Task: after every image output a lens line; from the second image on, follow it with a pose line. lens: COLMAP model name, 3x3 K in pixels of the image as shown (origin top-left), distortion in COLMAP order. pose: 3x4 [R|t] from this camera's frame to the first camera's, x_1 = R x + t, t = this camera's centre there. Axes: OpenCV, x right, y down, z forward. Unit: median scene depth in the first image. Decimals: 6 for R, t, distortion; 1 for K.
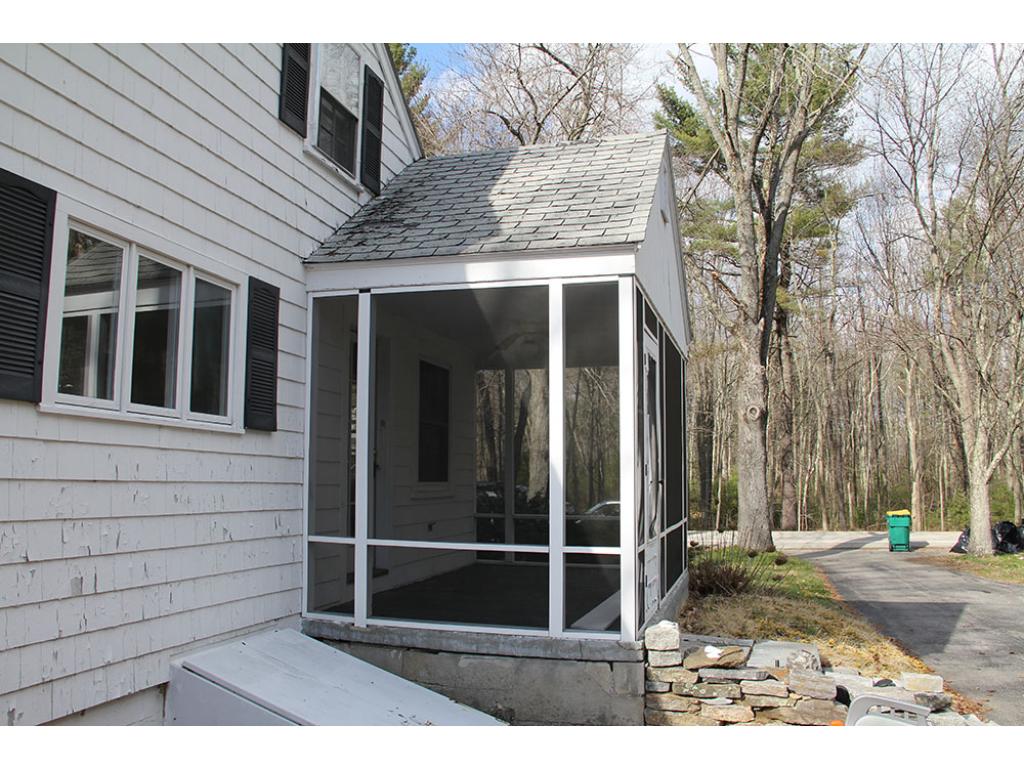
lens RADIAL K [[860.6, 0, 508.2], [0, 860.6, 383.8], [0, 0, 1]] dist [-0.181867, 0.163120]
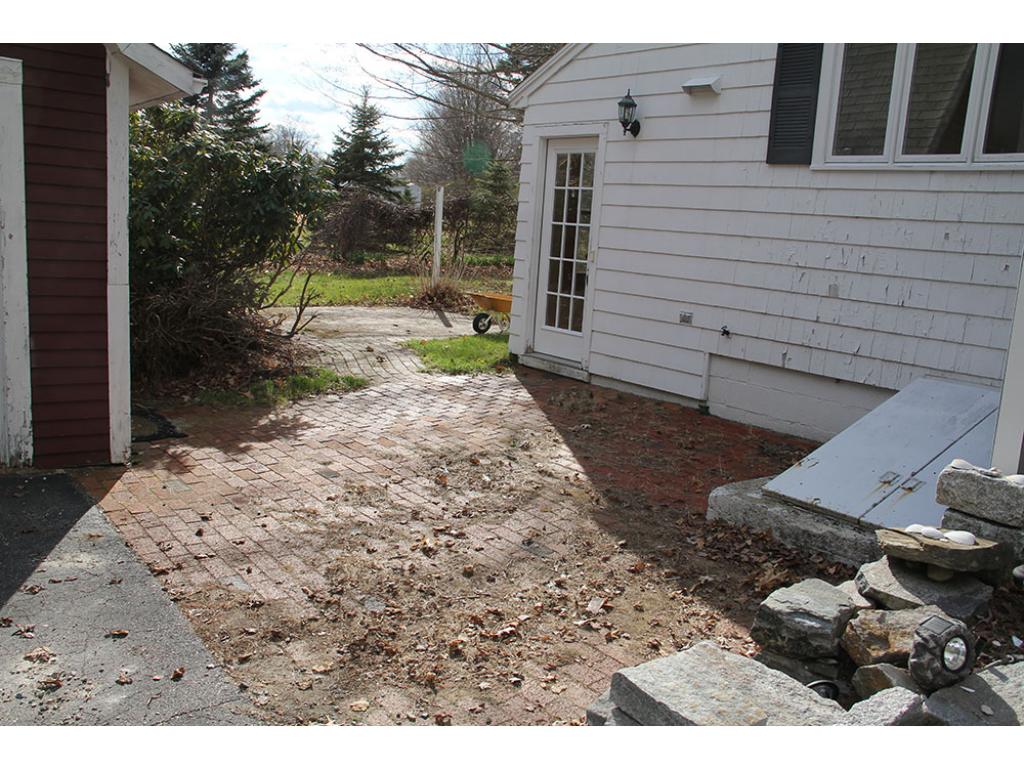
lens RADIAL K [[938.6, 0, 504.6], [0, 938.6, 385.3], [0, 0, 1]] dist [-0.140789, 0.191522]
pose [[-0.599015, 0.094807, -0.795105, 0.922613], [0.024522, 0.994672, 0.100128, 0.194157], [0.800362, 0.040481, -0.598148, 1.247051]]
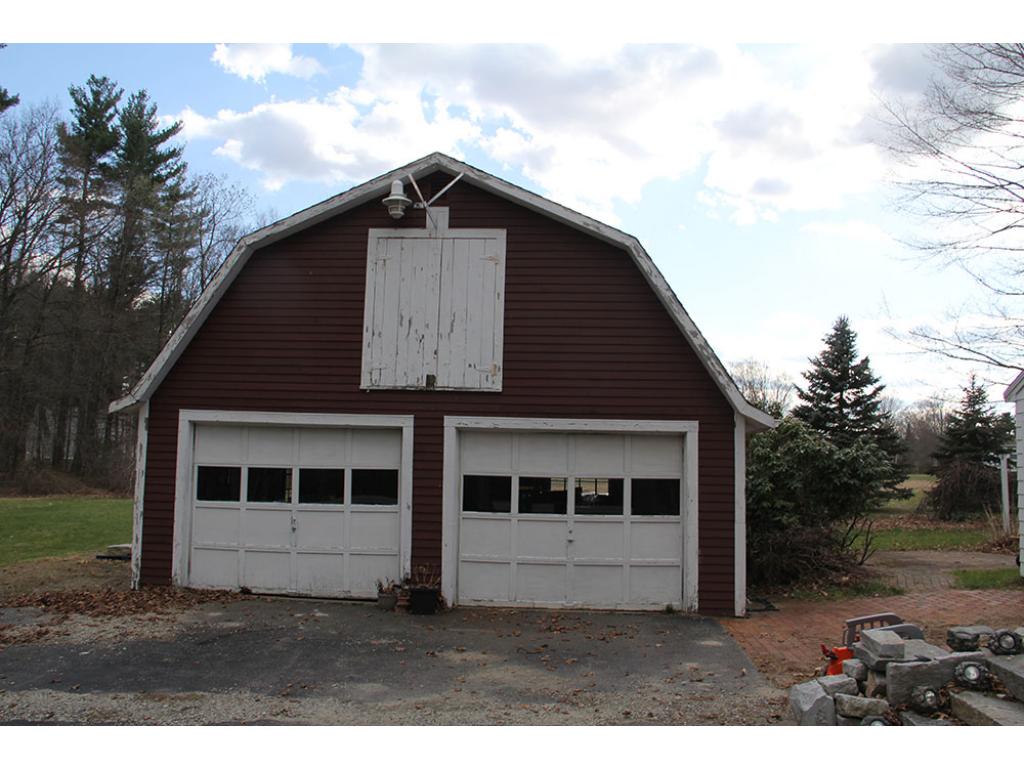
lens RADIAL K [[860.7, 0, 488.4], [0, 860.7, 365.1], [0, 0, 1]] dist [-0.191586, 0.144970]
pose [[-0.980968, -0.049748, -0.187690, 1.308859], [-0.004138, 0.971758, -0.235945, 0.285625], [0.194127, -0.230677, -0.953469, 2.124491]]
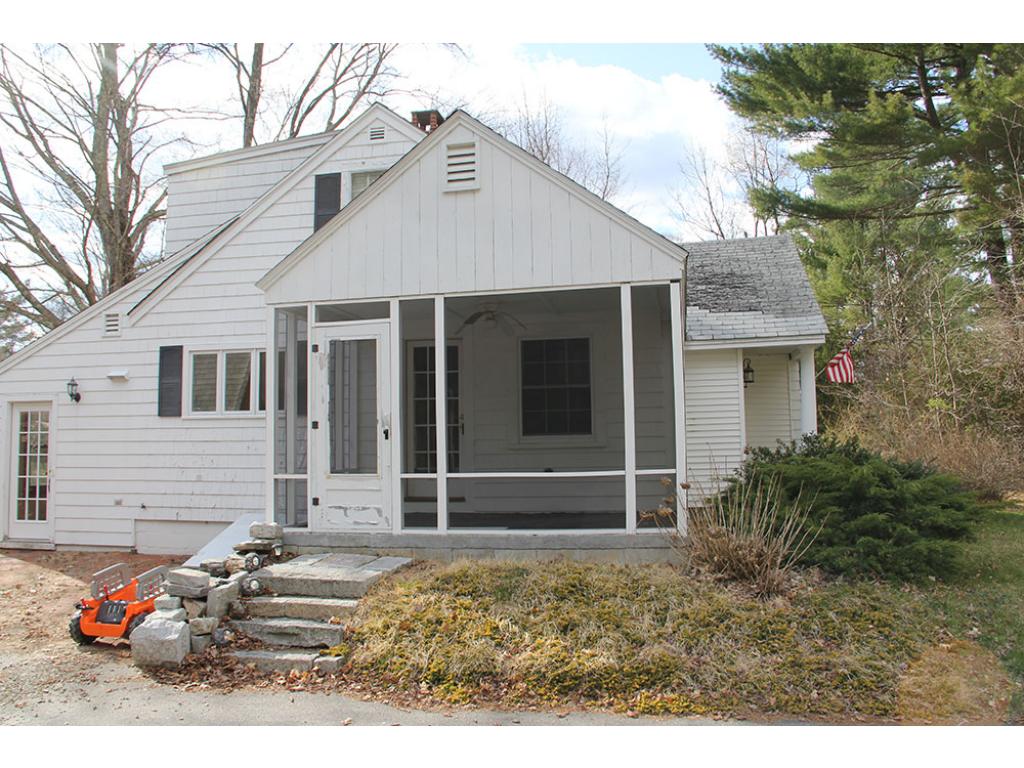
lens RADIAL K [[860.6, 0, 508.2], [0, 860.6, 383.8], [0, 0, 1]] dist [-0.181867, 0.163120]
pose [[0.074149, -0.088026, -0.993355, 2.073703], [0.125864, 0.988957, -0.078241, 0.237330], [0.989273, -0.119226, 0.084409, 1.536436]]
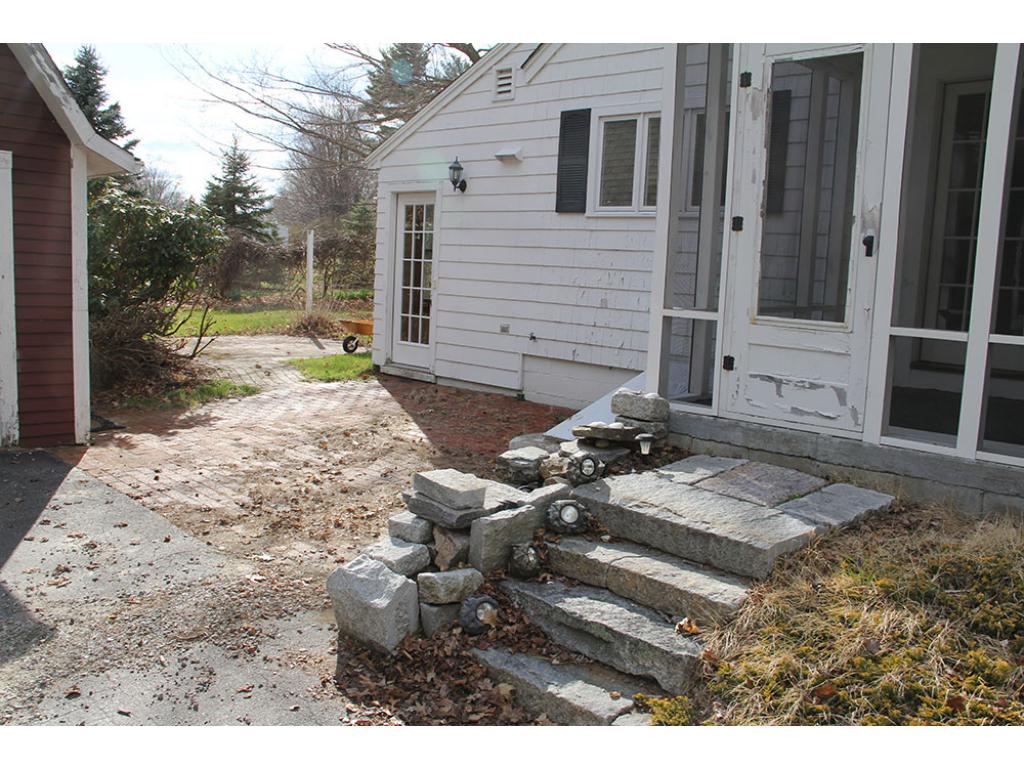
lens RADIAL K [[938.6, 0, 504.6], [0, 938.6, 385.3], [0, 0, 1]] dist [-0.140789, 0.191522]
pose [[-0.482929, 0.084846, -0.871539, 1.307974], [0.052100, 0.996316, 0.068124, 0.229435], [0.874108, -0.012508, -0.485570, 1.557077]]
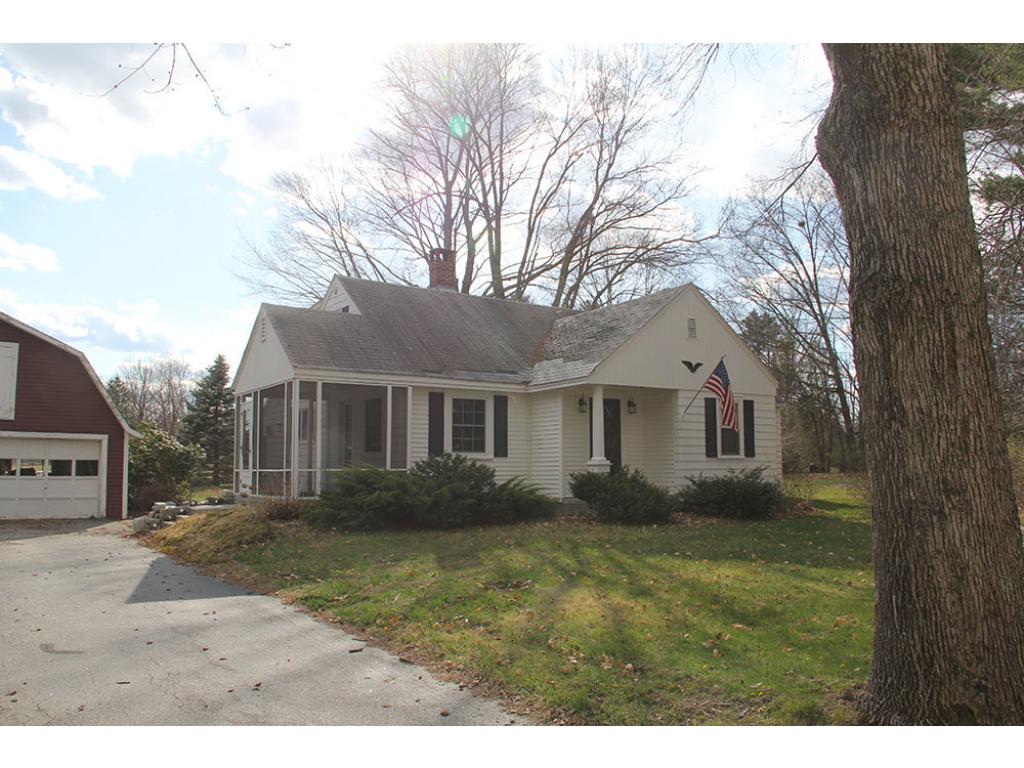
lens RADIAL K [[860.6, 0, 508.2], [0, 860.6, 383.8], [0, 0, 1]] dist [-0.181867, 0.163120]
pose [[-0.642123, -0.080720, -0.762340, 2.565048], [0.086846, 0.980379, -0.176958, 0.671679], [0.761667, -0.179835, -0.622514, 4.918240]]
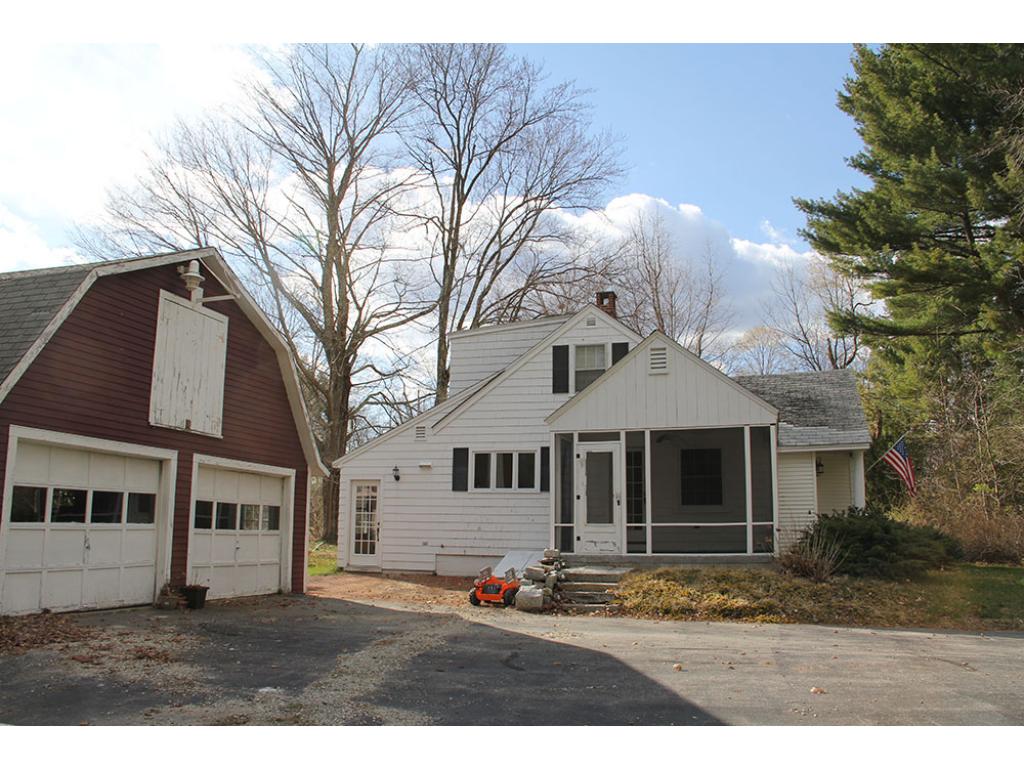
lens RADIAL K [[860.6, 0, 508.2], [0, 860.6, 383.8], [0, 0, 1]] dist [-0.181867, 0.163120]
pose [[-0.025982, -0.175751, -0.984092, 3.681634], [0.101826, 0.978839, -0.177501, 0.264854], [0.994463, -0.104818, -0.007536, 1.063451]]
